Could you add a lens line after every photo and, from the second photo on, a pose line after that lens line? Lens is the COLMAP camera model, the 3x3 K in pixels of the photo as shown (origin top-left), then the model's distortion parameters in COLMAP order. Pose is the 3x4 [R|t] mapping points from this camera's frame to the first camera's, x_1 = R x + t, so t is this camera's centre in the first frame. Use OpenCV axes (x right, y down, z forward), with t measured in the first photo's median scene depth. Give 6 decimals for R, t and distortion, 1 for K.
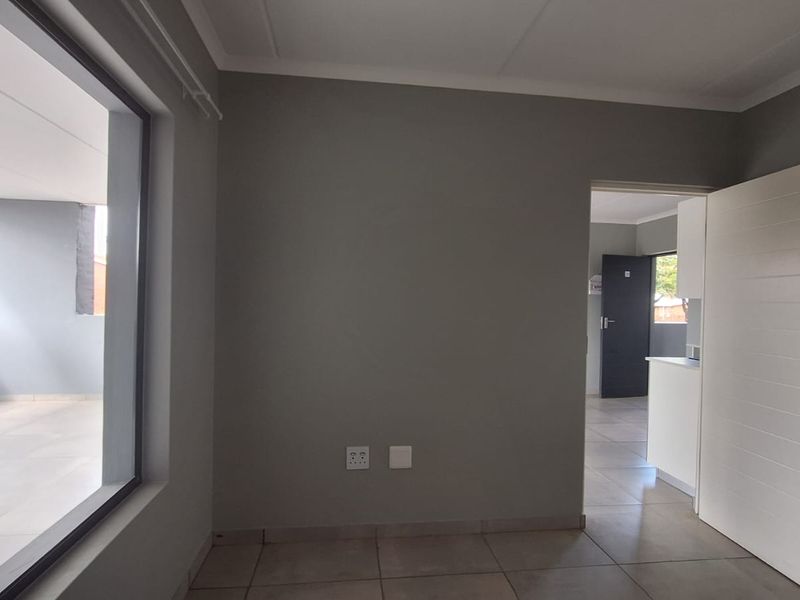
lens RADIAL K [[424.1, 0, 396.0], [0, 424.1, 303.4], [0, 0, 1]] dist [-0.004027, 0.000736]
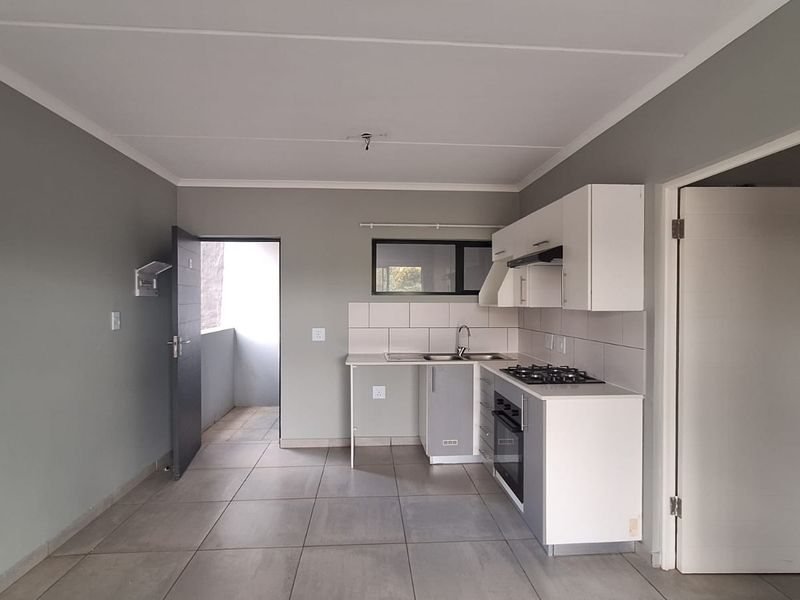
lens RADIAL K [[422.8, 0, 393.9], [0, 422.8, 304.5], [0, 0, 1]] dist [-0.013559, 0.008322]
pose [[0.049336, -0.034097, 0.998200, -0.076121], [0.009105, 0.999391, 0.033688, -0.035551], [-0.998741, 0.007426, 0.049616, 0.885858]]
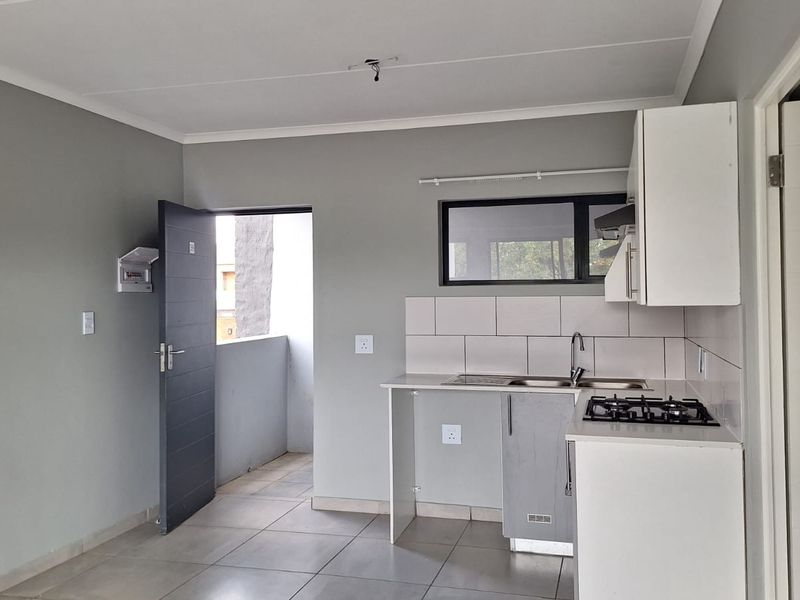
lens RADIAL K [[737.9, 0, 402.1], [0, 737.9, 284.9], [0, 0, 1]] dist [0.147647, -0.260436]
pose [[0.378827, -0.014014, 0.925362, -0.166300], [0.028018, 0.999601, 0.003668, -0.032195], [-0.925043, 0.024537, 0.379068, 0.626648]]
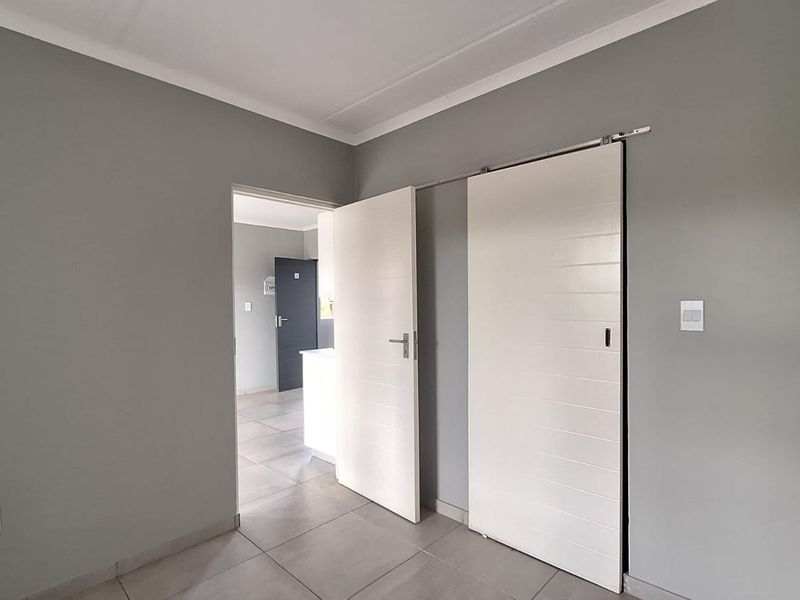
lens RADIAL K [[420.2, 0, 398.1], [0, 420.2, 305.0], [0, 0, 1]] dist [-0.000013, 0.000659]
pose [[0.770659, -0.034255, 0.636326, 0.066459], [0.032331, 0.999370, 0.014642, -0.001173], [-0.636427, 0.009289, 0.771281, -0.012203]]
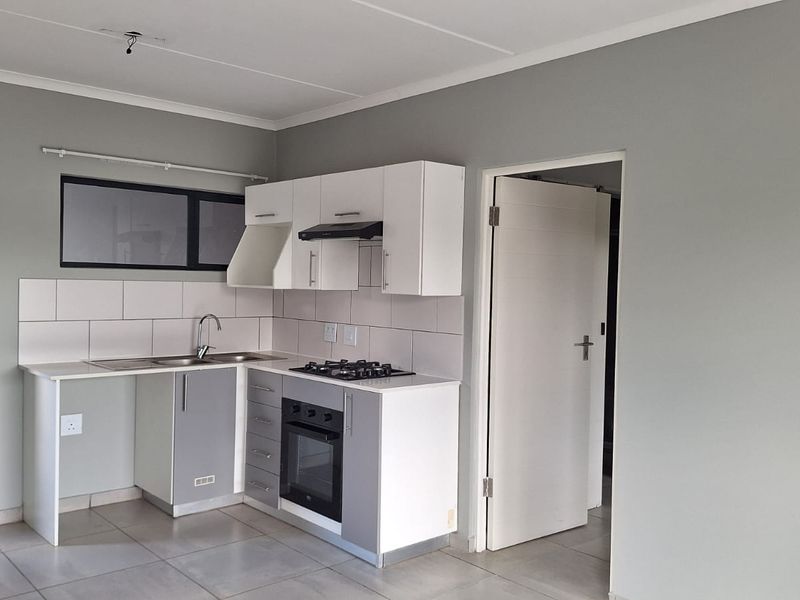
lens RADIAL K [[734.6, 0, 391.2], [0, 734.6, 296.8], [0, 0, 1]] dist [0.159058, -0.286912]
pose [[-0.566305, -0.056629, 0.822248, -0.229011], [-0.027559, 0.998380, 0.049778, -0.047869], [-0.823735, 0.005529, -0.566949, 1.179557]]
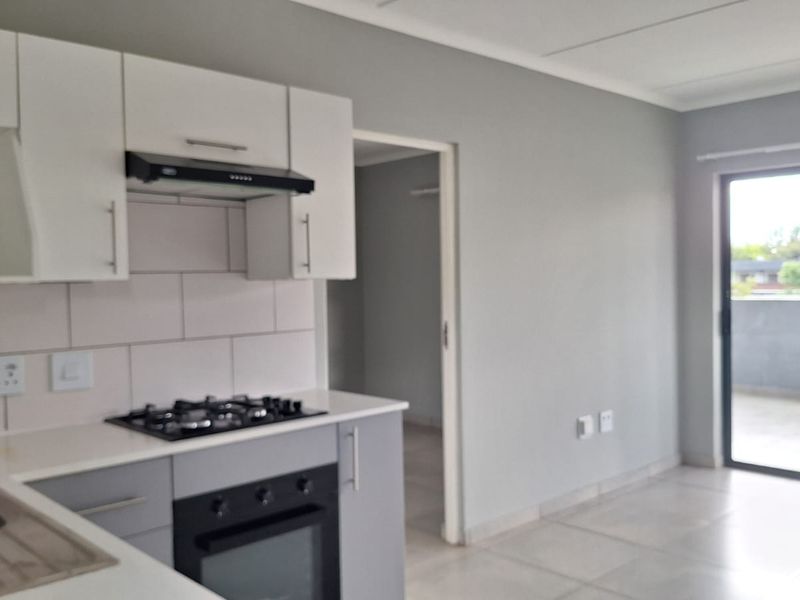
lens RADIAL K [[756.8, 0, 400.0], [0, 756.8, 300.0], [0, 0, 1]] dist [0.166597, -0.407925]
pose [[-0.802700, 0.010367, -0.596293, 0.800107], [-0.006755, 0.999627, 0.026473, -0.007089], [0.596344, 0.025277, -0.802331, 1.225771]]
